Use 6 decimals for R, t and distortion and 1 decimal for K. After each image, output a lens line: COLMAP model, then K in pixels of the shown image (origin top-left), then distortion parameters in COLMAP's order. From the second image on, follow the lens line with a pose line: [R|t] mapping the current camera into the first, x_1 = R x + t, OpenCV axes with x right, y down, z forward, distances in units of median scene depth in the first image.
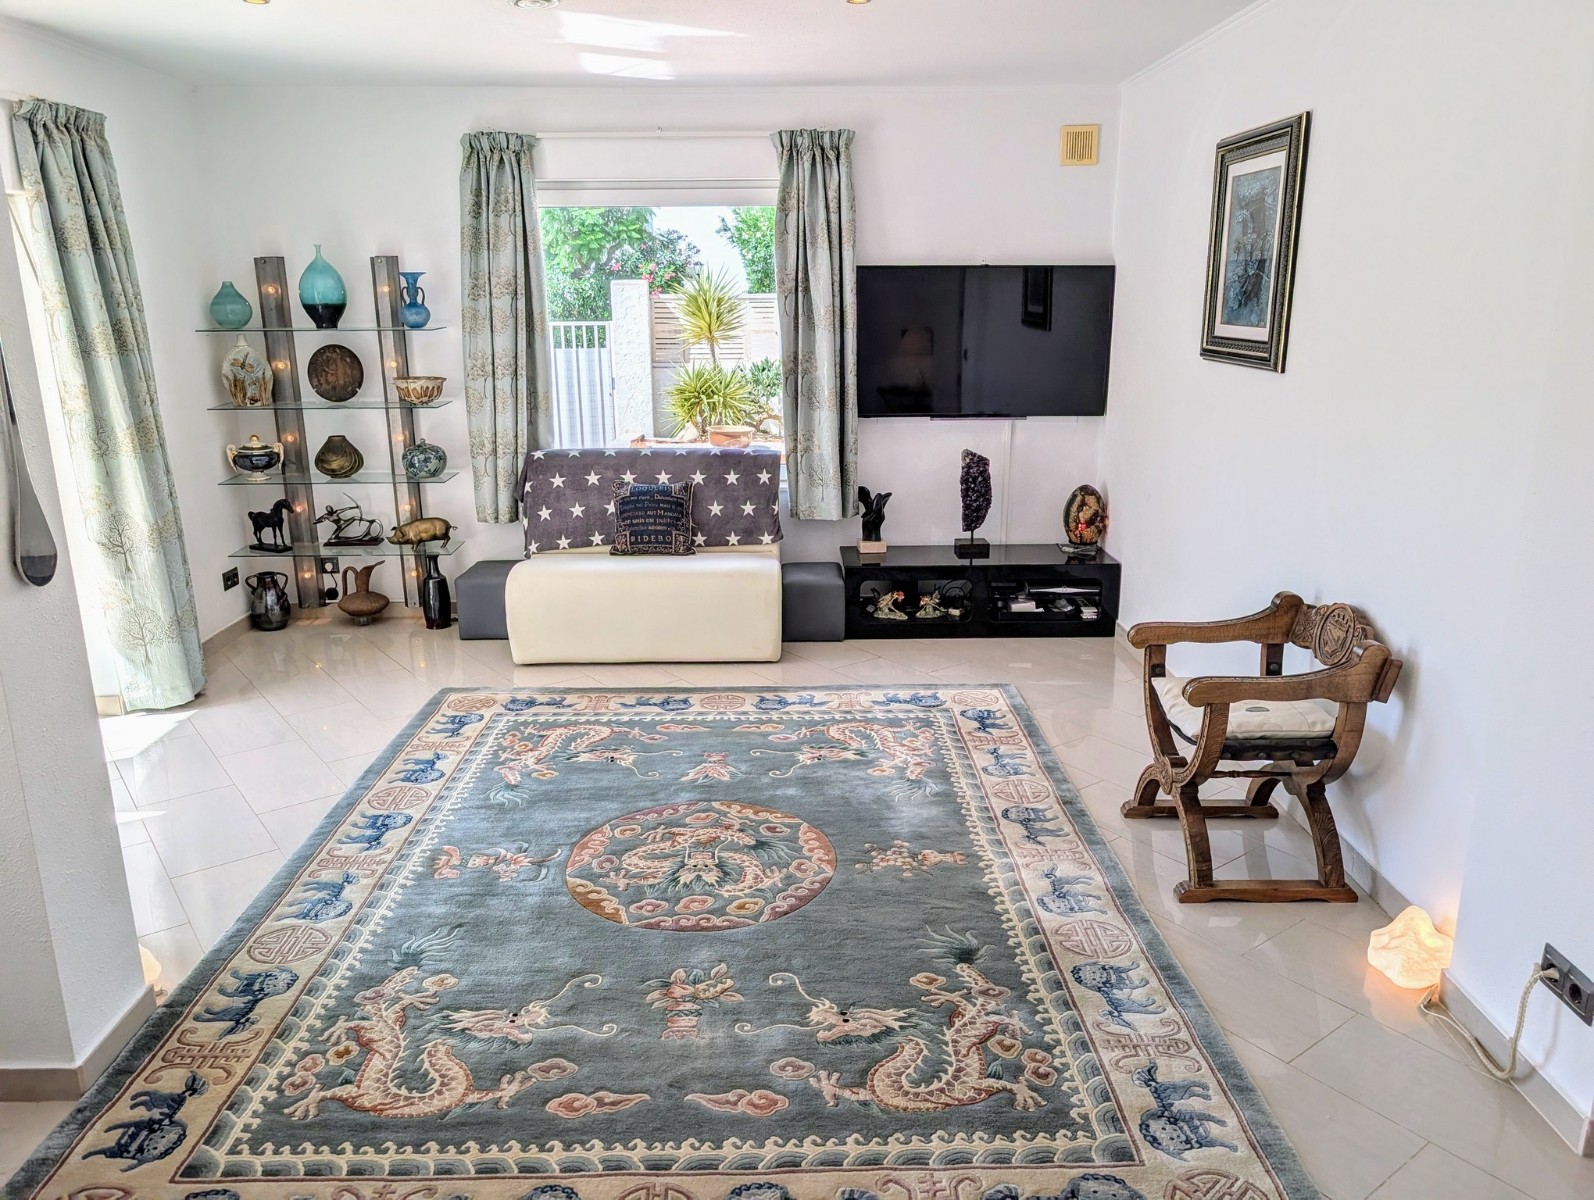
lens RADIAL K [[1139.2, 0, 796.9], [0, 1139.2, 600.9], [0, 0, 1]] dist [0.011912, -0.003826]
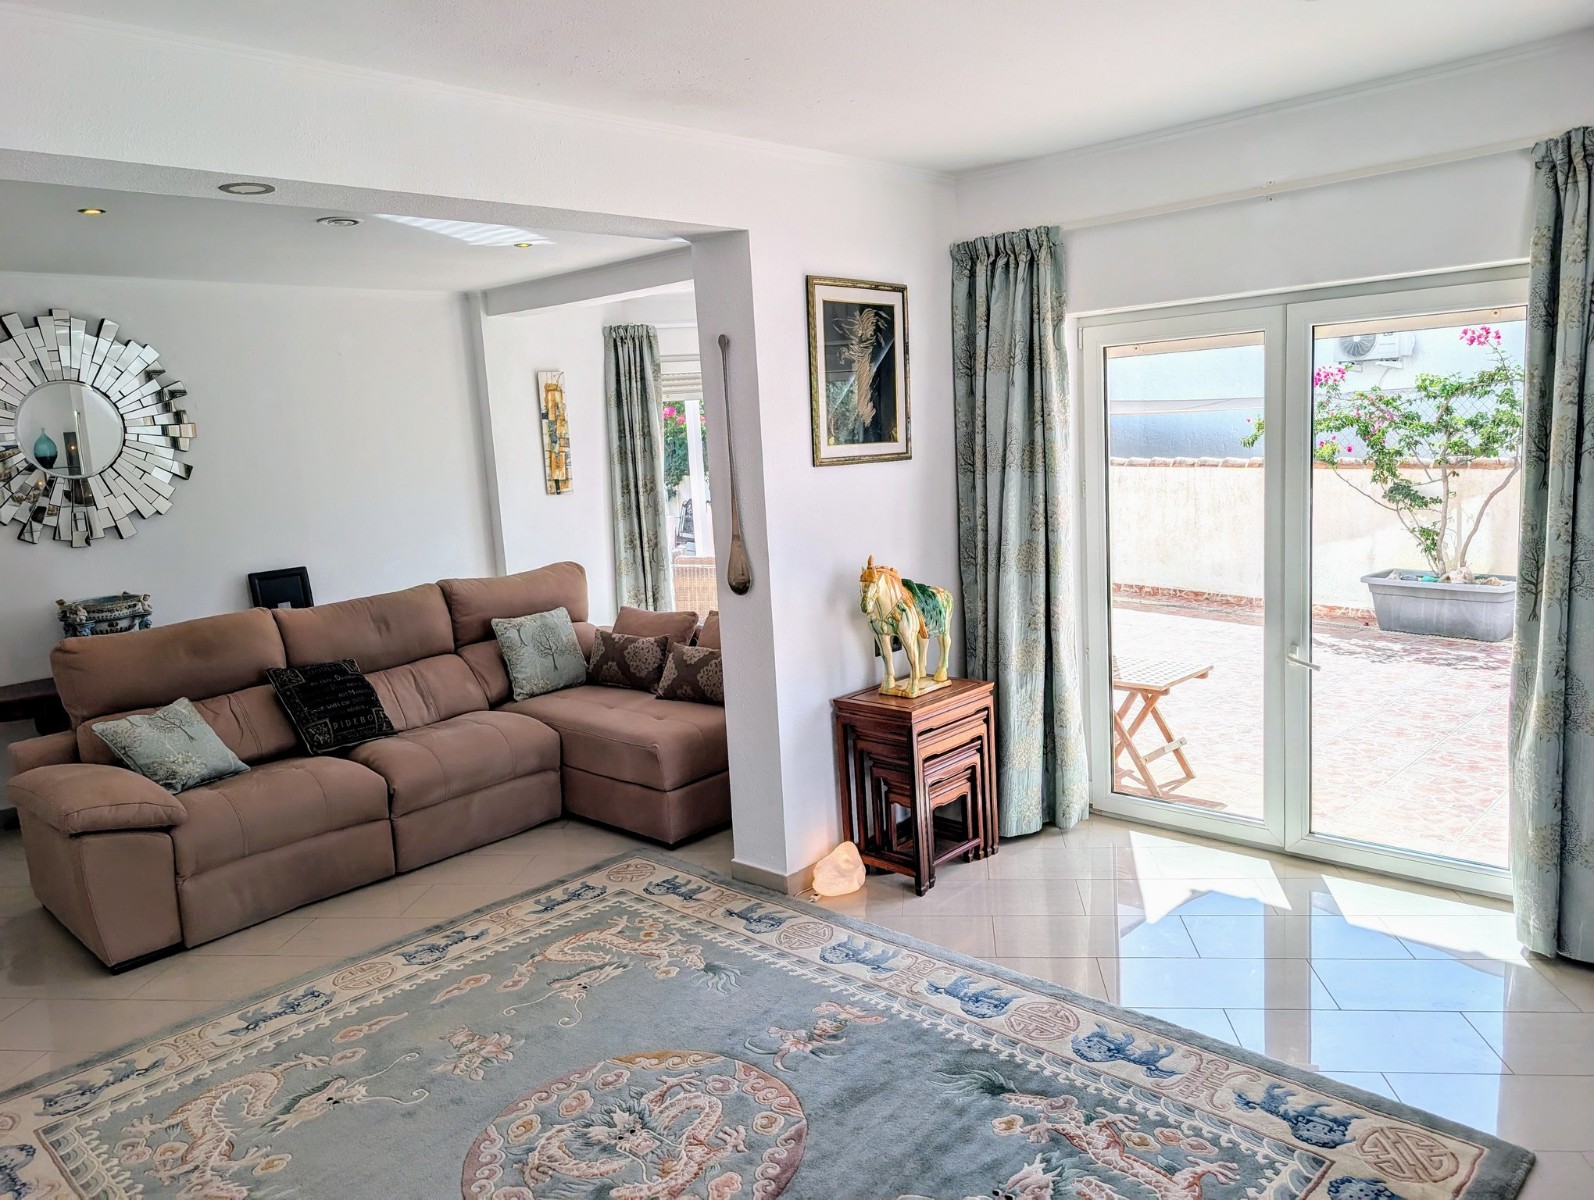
lens RADIAL K [[1139.2, 0, 796.3], [0, 1139.2, 597.8], [0, 0, 1]] dist [0.011912, -0.003826]
pose [[-0.693339, 0.155510, -0.703632, 0.438857], [-0.126532, 0.934994, 0.331325, -0.521761], [0.709416, 0.318753, -0.628590, 1.874892]]
